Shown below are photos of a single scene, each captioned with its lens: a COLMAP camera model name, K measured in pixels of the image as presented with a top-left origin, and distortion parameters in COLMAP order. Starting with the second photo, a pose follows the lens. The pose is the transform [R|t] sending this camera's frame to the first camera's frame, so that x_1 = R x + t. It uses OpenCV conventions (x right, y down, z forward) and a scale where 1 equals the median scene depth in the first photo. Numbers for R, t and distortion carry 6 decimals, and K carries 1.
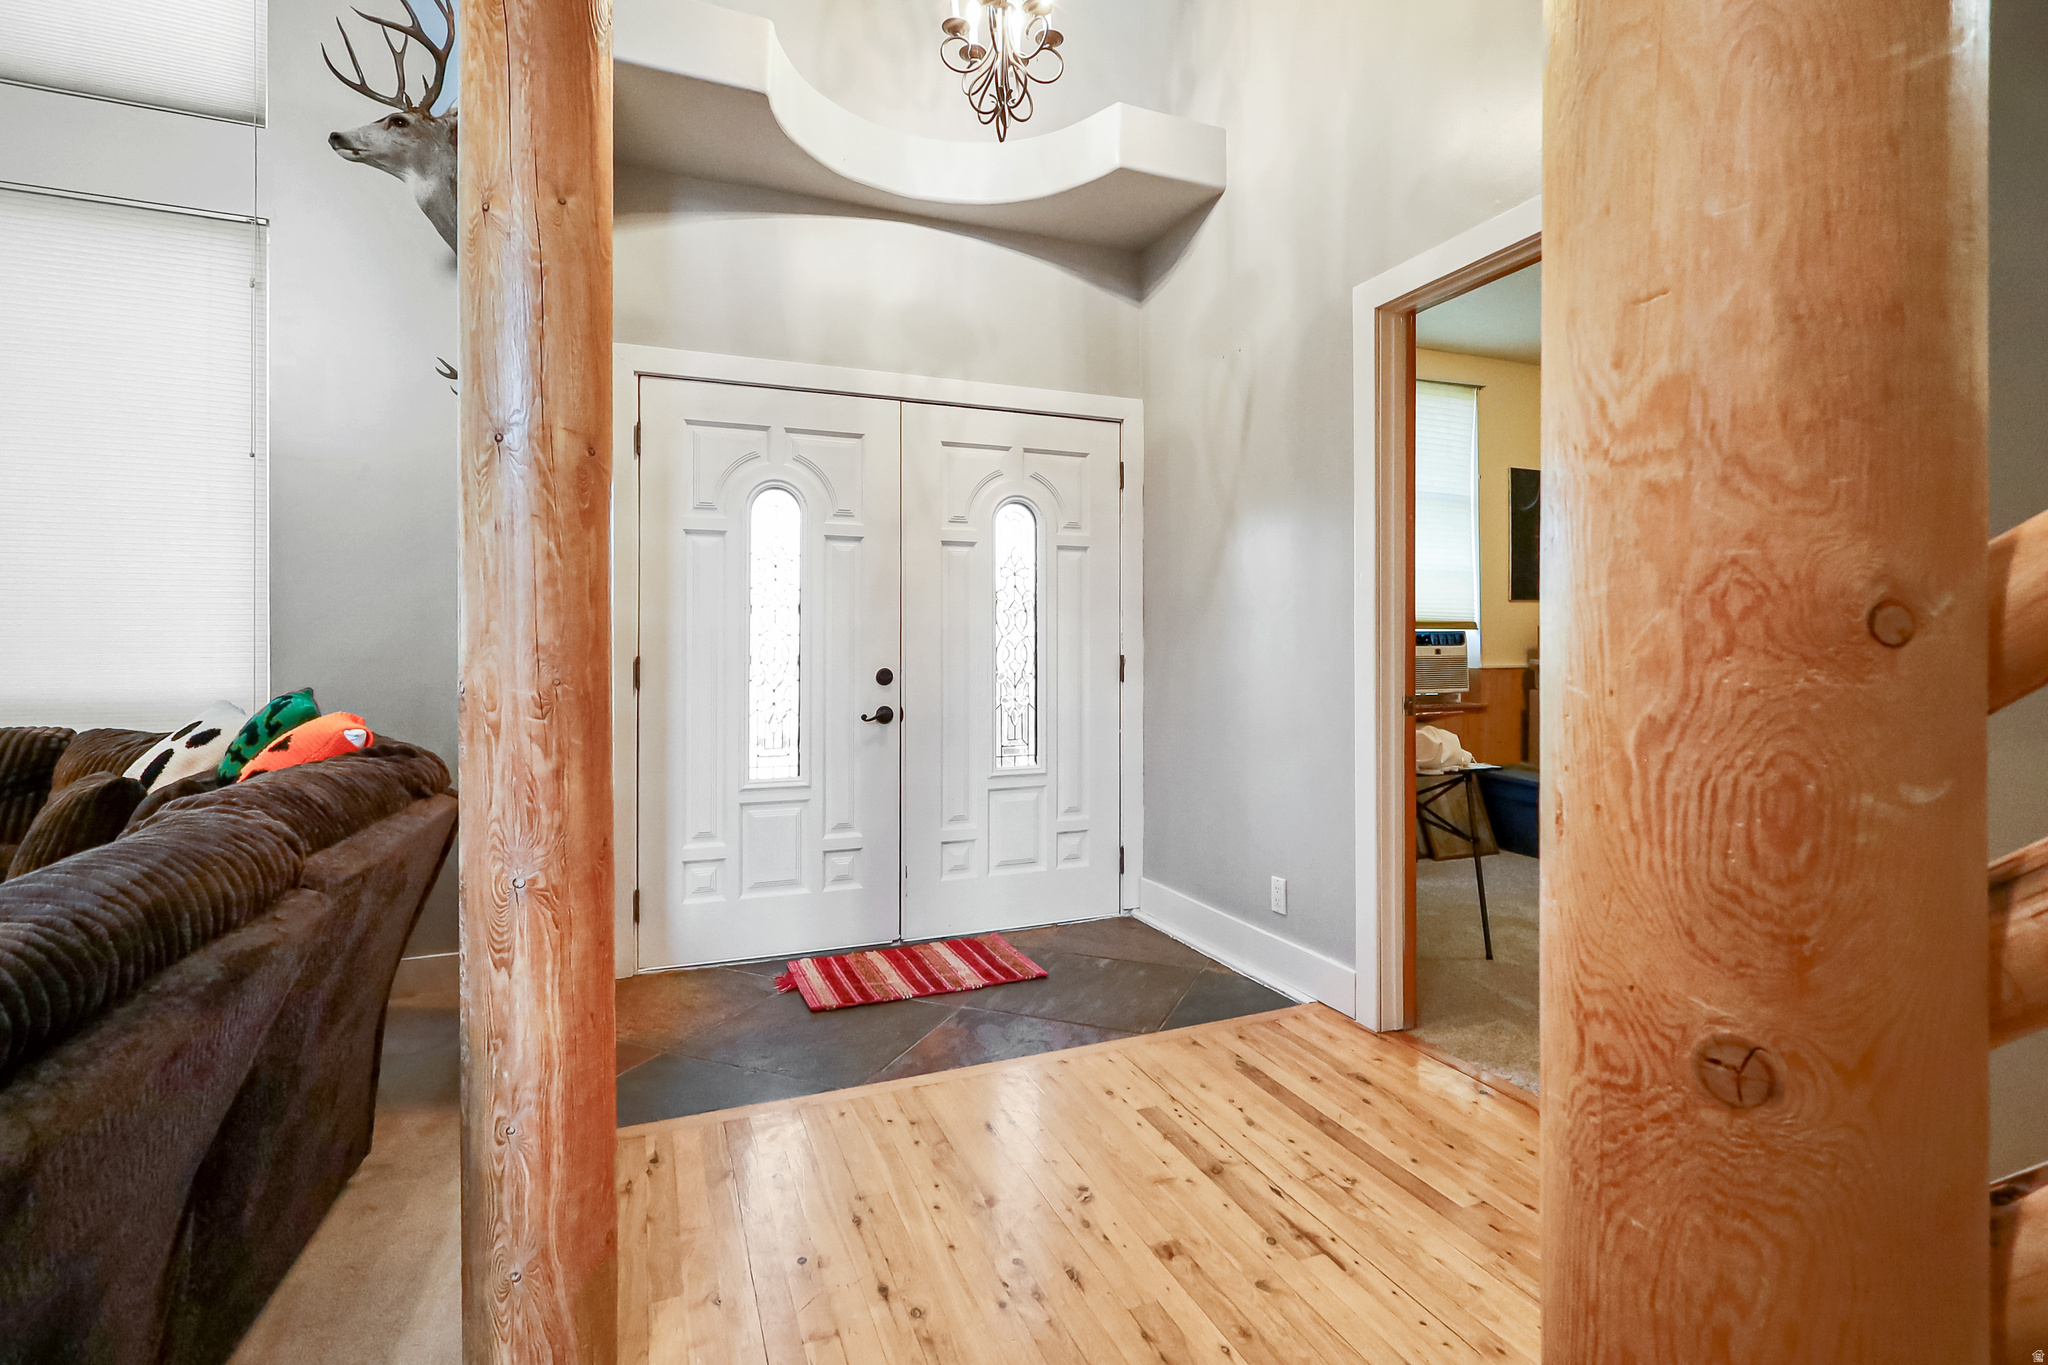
lens RADIAL K [[960.2, 0, 1027.3], [0, 960.2, 662.8], [0, 0, 1]] dist [-0.007533, -0.000747]
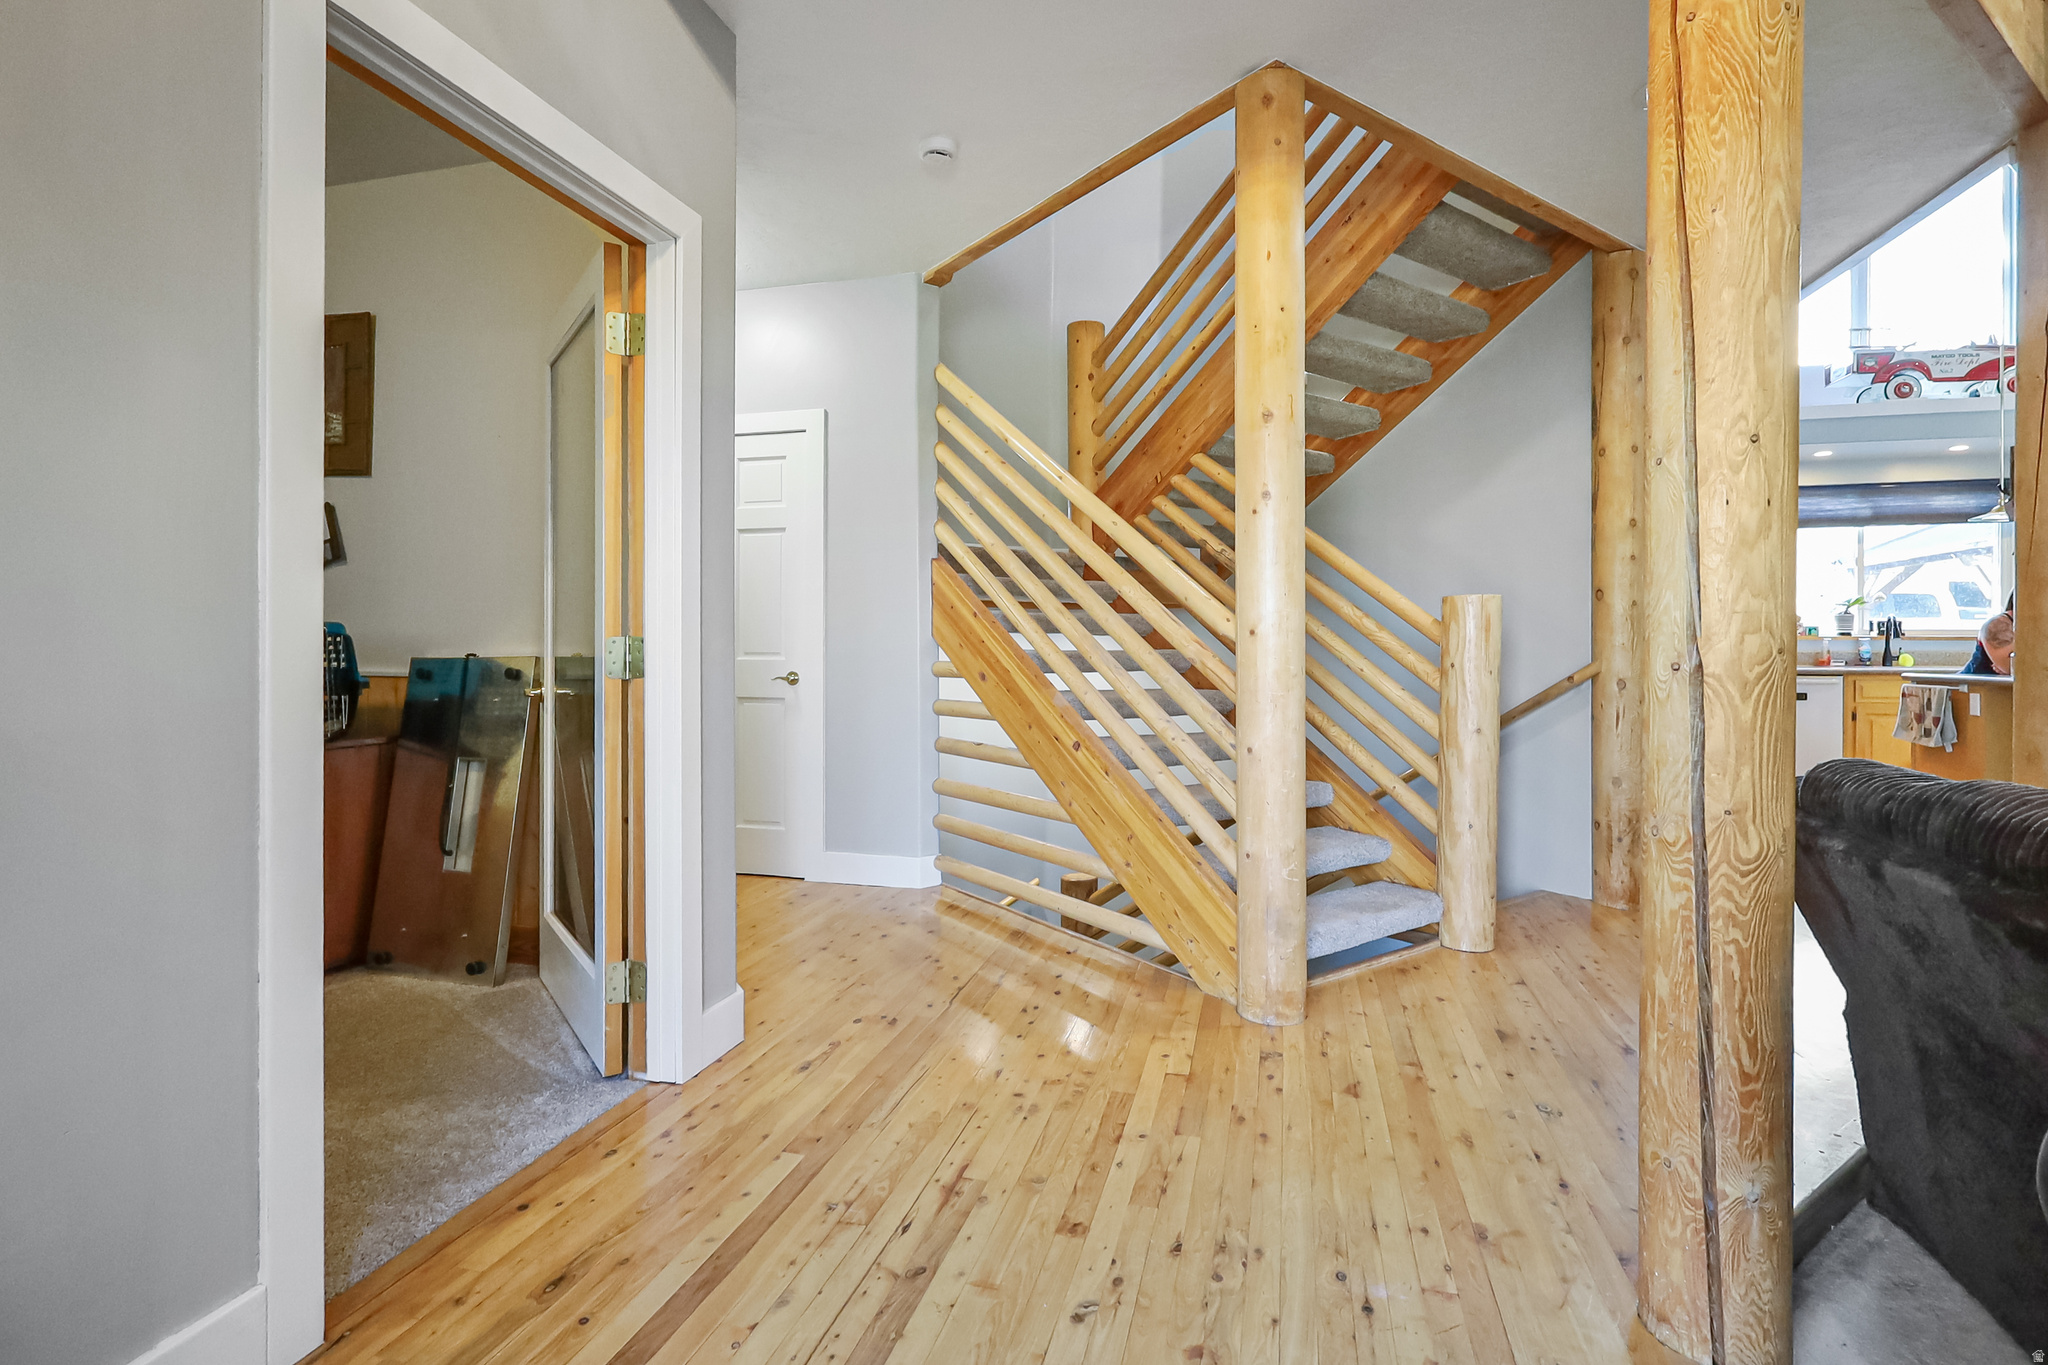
lens RADIAL K [[960.2, 0, 1020.6], [0, 960.2, 662.8], [0, 0, 1]] dist [-0.007533, -0.000747]
pose [[-0.792614, -0.004678, 0.609705, -0.412052], [0.008416, 0.999791, 0.018612, -0.005380], [-0.609665, 0.019883, -0.792410, 1.774651]]
